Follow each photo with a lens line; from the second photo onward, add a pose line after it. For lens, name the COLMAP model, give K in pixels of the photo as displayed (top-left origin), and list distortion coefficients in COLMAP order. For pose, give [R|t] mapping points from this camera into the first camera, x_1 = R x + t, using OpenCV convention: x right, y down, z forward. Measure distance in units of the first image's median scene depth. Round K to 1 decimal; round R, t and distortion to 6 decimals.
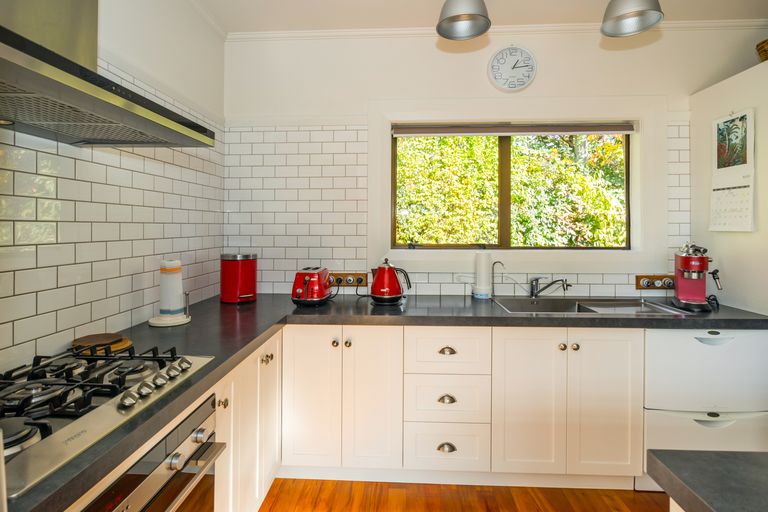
lens RADIAL K [[403.8, 0, 380.3], [0, 403.8, 223.4], [0, 0, 1]] dist [-0.012663, -0.001278]
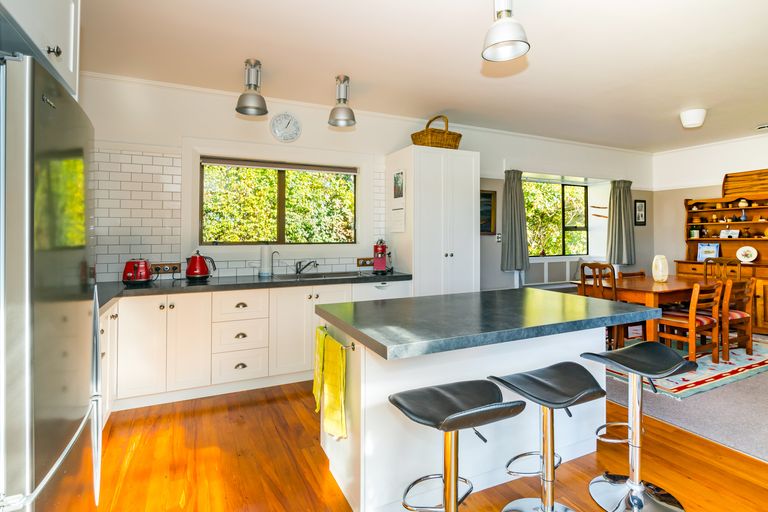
lens RADIAL K [[403.8, 0, 380.3], [0, 403.8, 229.5], [0, 0, 1]] dist [-0.012663, -0.001278]
pose [[0.881147, 0.005412, 0.472812, -0.084775], [-0.002383, 0.999973, -0.007005, 0.018149], [-0.472837, 0.005045, 0.881135, -0.542894]]
